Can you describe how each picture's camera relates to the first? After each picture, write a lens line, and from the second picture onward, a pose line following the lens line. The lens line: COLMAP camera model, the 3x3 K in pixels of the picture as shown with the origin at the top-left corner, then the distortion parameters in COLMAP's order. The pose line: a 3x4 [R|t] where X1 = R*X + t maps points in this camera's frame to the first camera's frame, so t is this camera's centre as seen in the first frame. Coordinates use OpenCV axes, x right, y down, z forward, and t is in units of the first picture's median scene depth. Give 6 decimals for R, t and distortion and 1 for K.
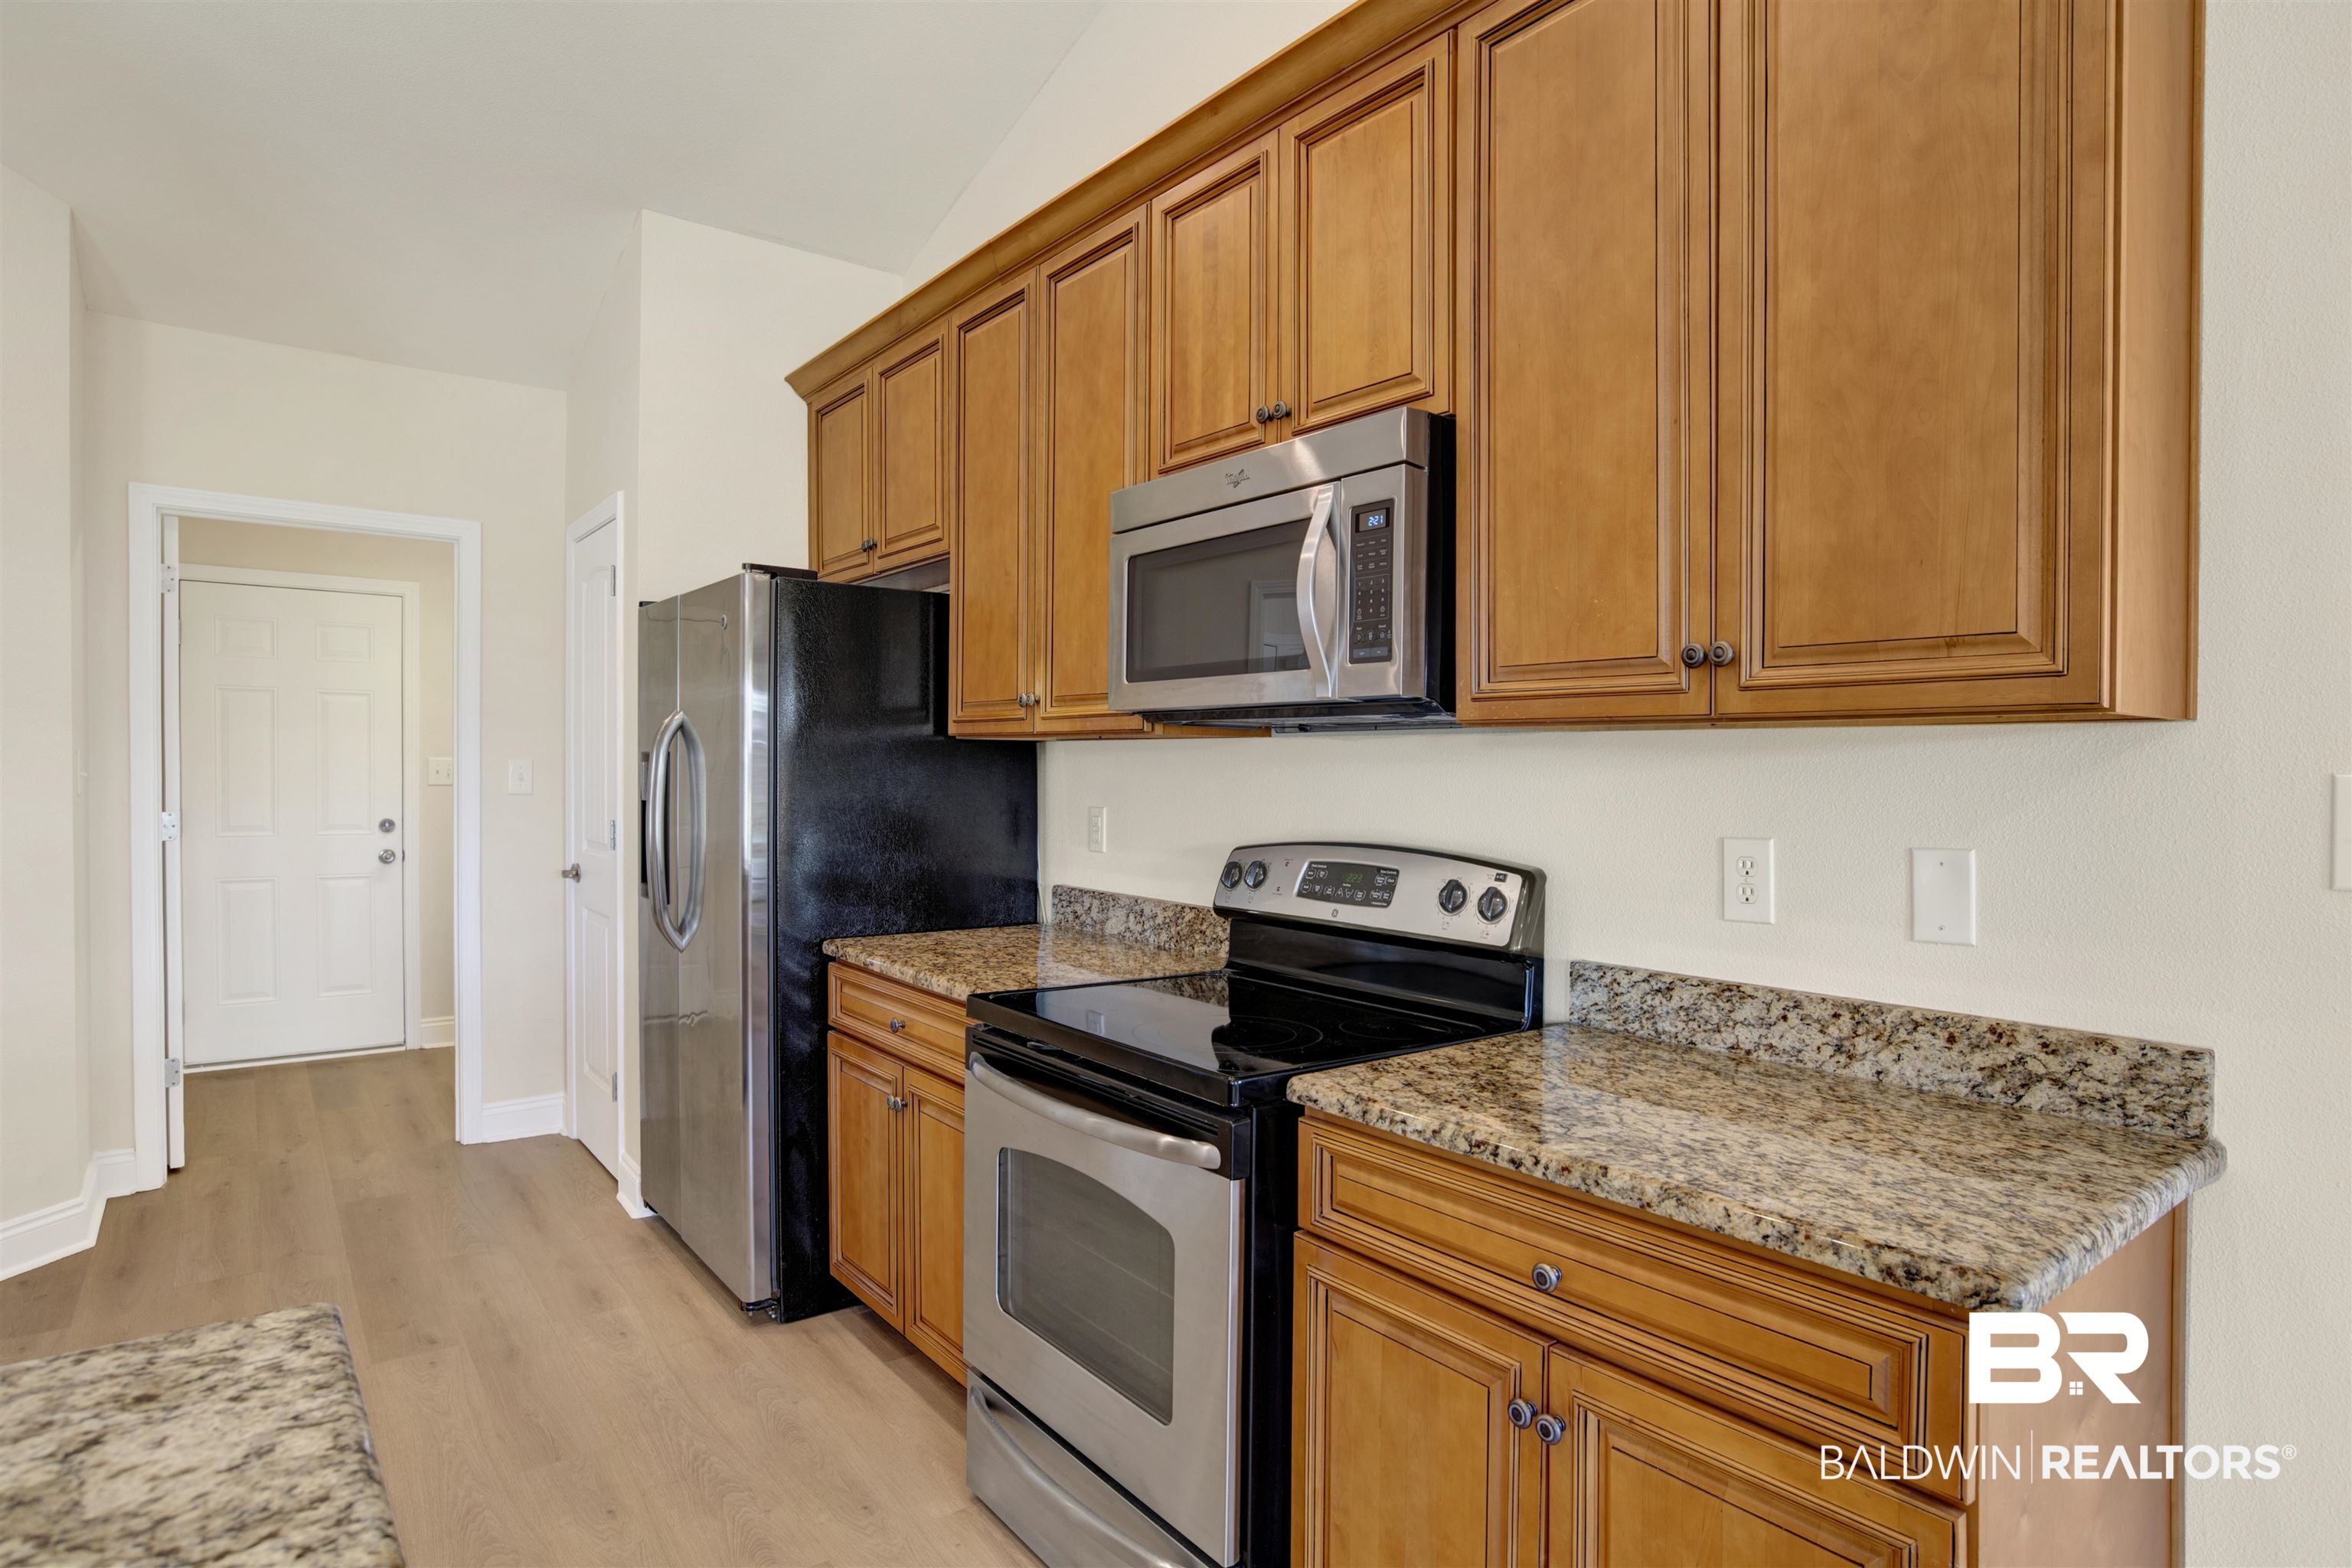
lens RADIAL K [[1271.2, 0, 1213.1], [0, 1271.2, 781.7], [0, 0, 1]] dist [-0.052559, 0.017748]
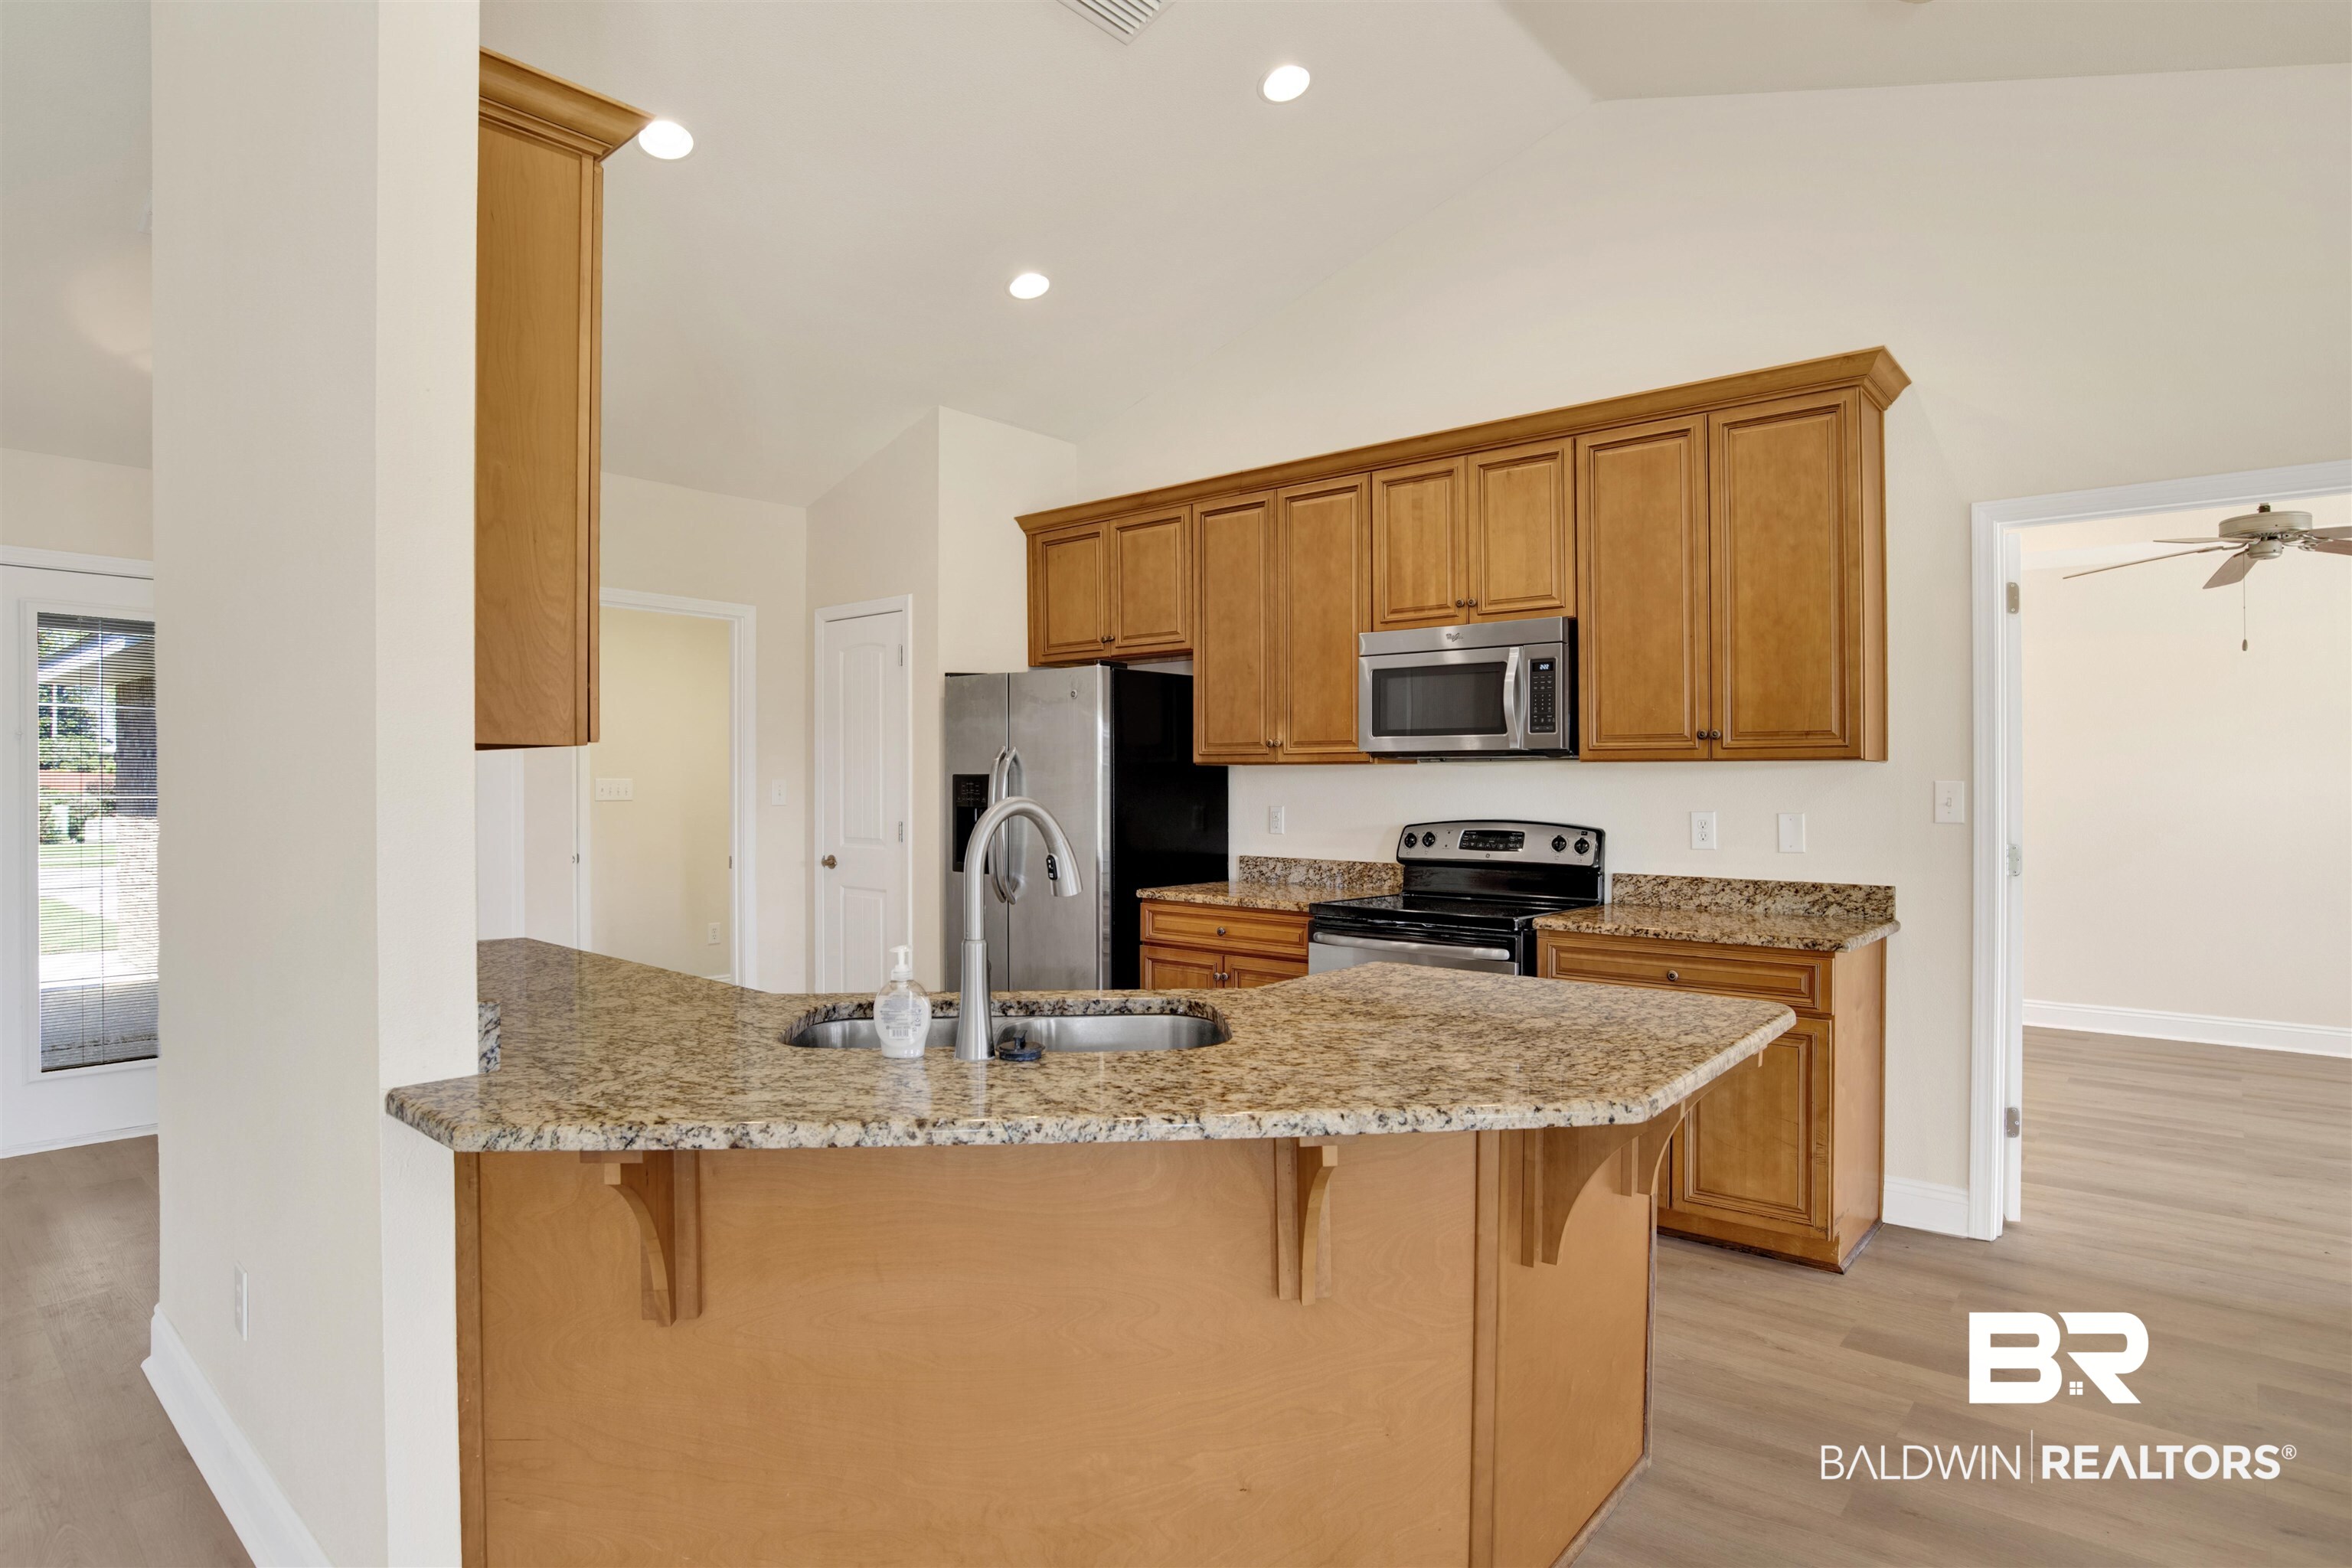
lens RADIAL K [[1271.2, 0, 1197.1], [0, 1271.2, 774.7], [0, 0, 1]] dist [-0.052559, 0.017748]
pose [[0.980949, -0.008867, 0.194062, -0.916884], [0.011462, 0.999859, -0.012254, -0.002783], [-0.193926, 0.014245, 0.980913, -1.048804]]
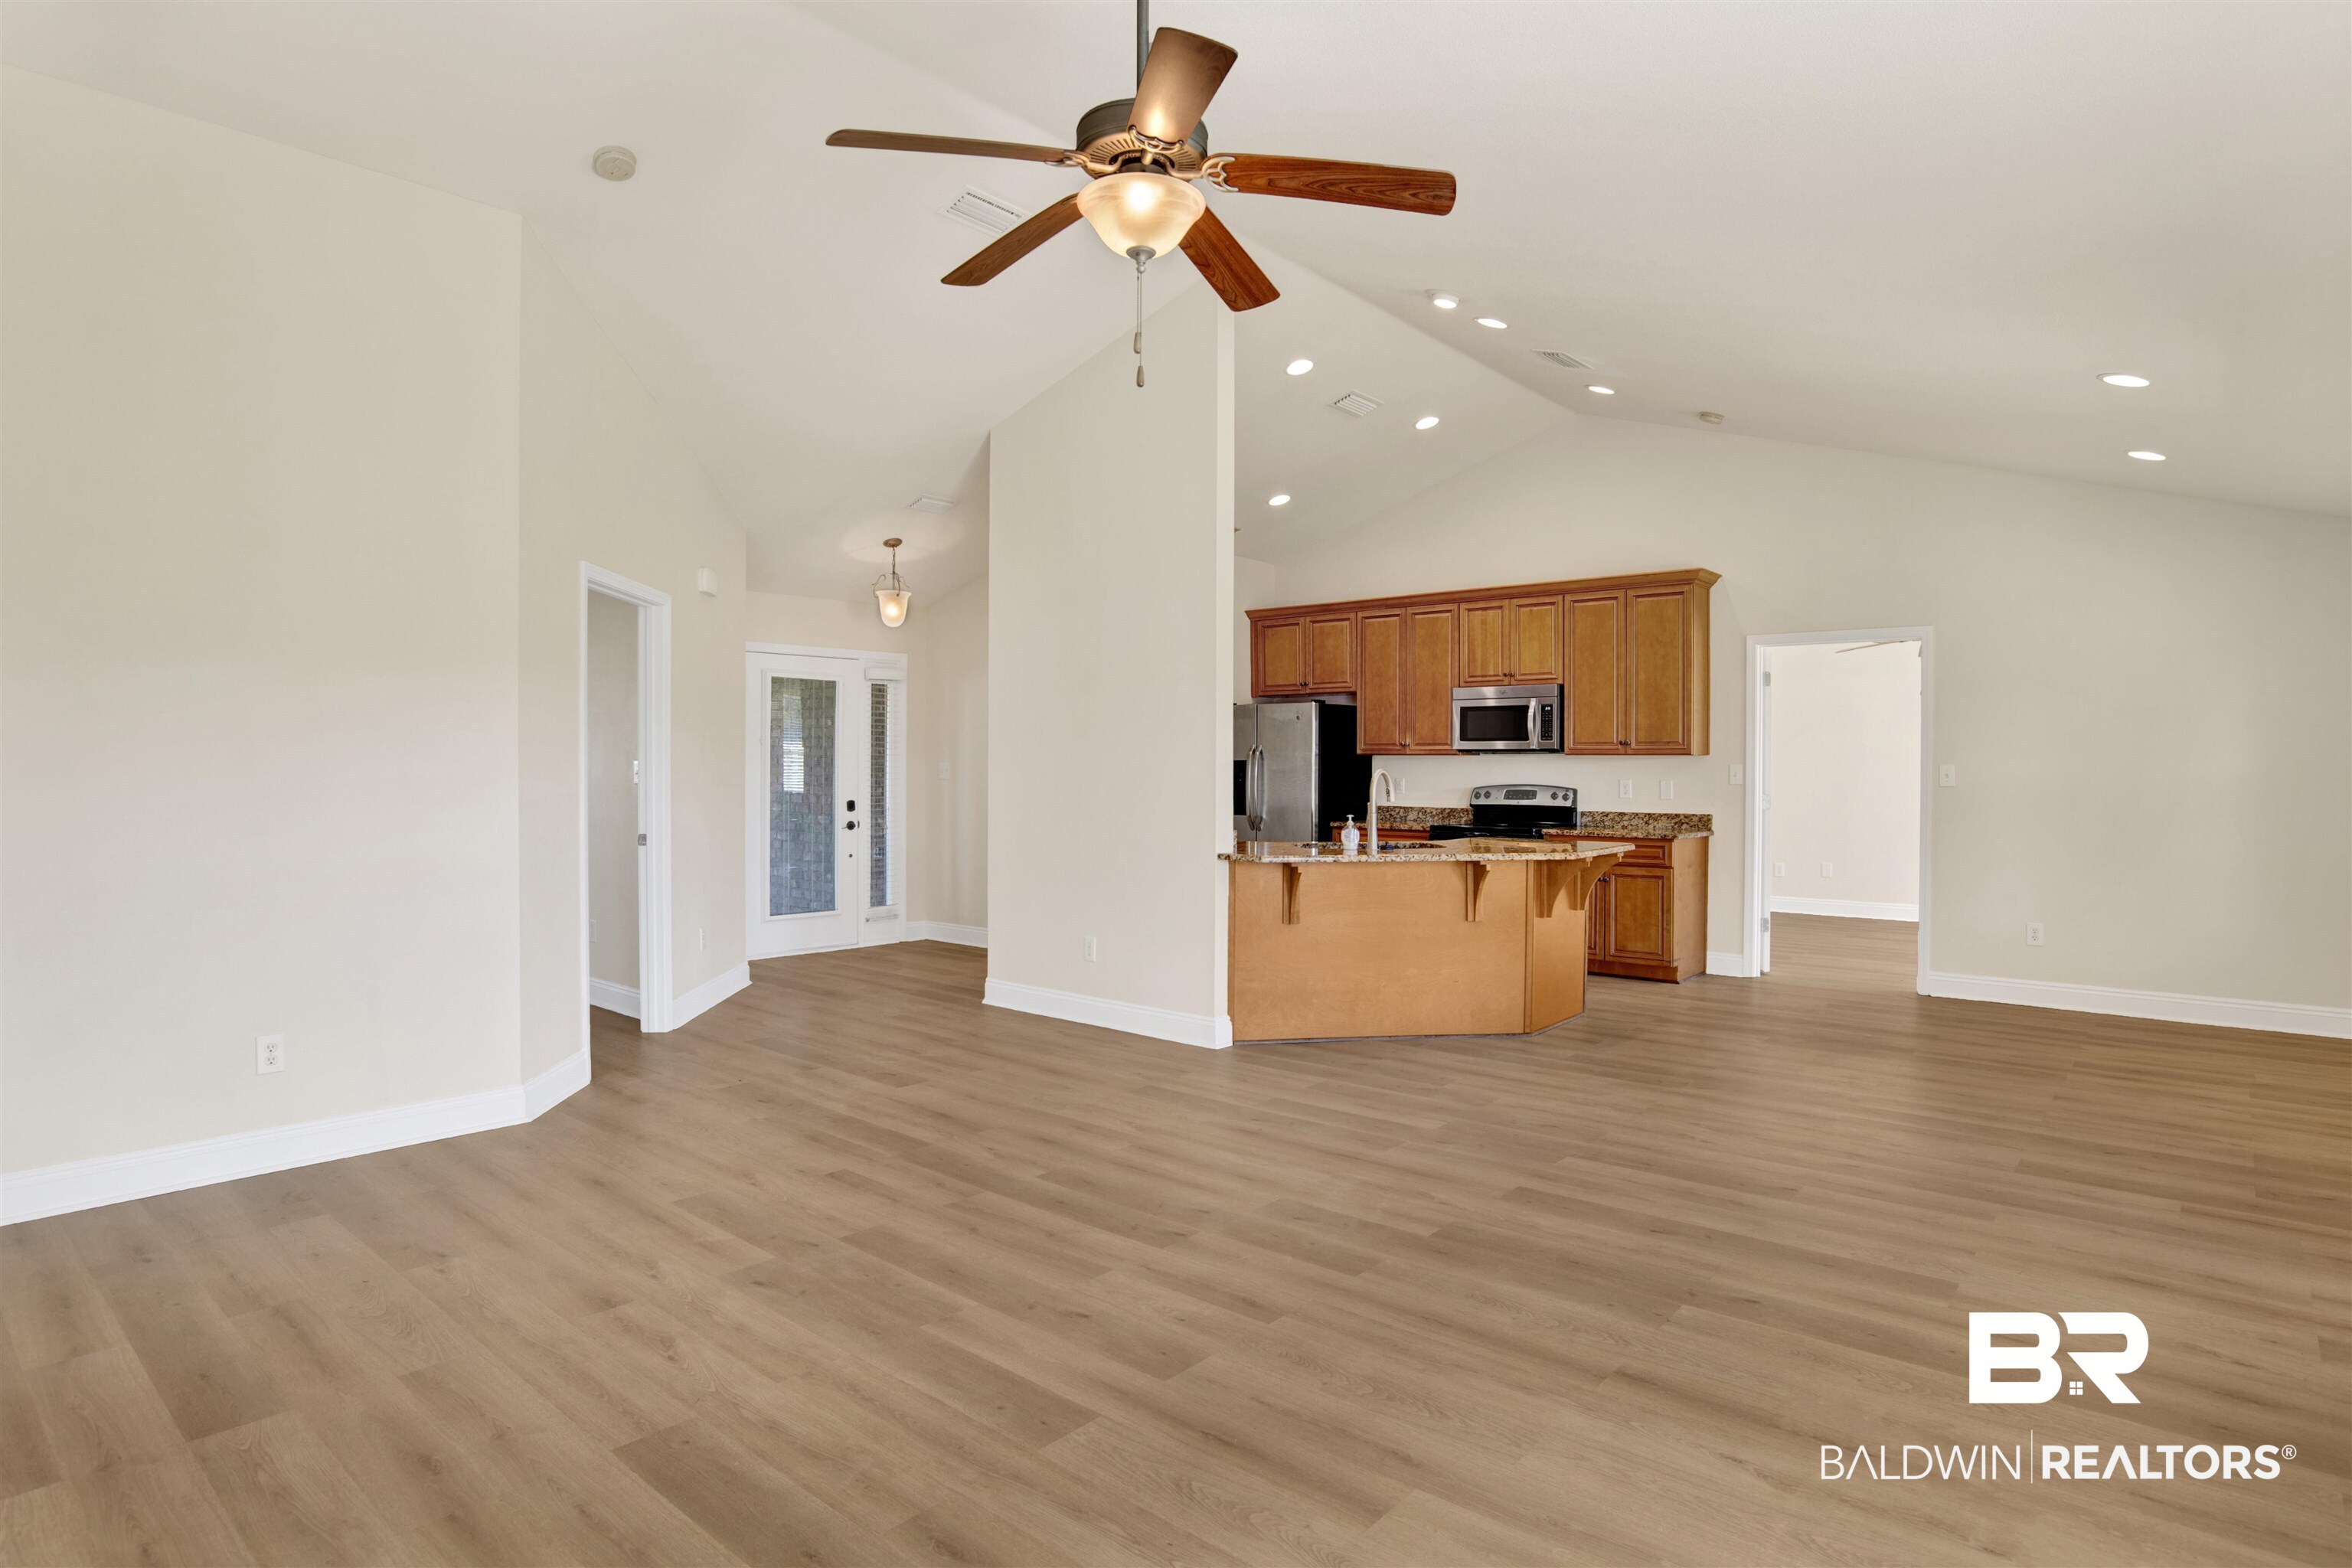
lens RADIAL K [[1271.2, 0, 1249.7], [0, 1271.2, 780.0], [0, 0, 1]] dist [-0.052559, 0.017748]
pose [[0.973150, -0.009912, 0.229957, -1.996184], [0.009067, 0.999948, 0.004733, 0.013463], [-0.229992, -0.002520, 0.973189, -3.211569]]
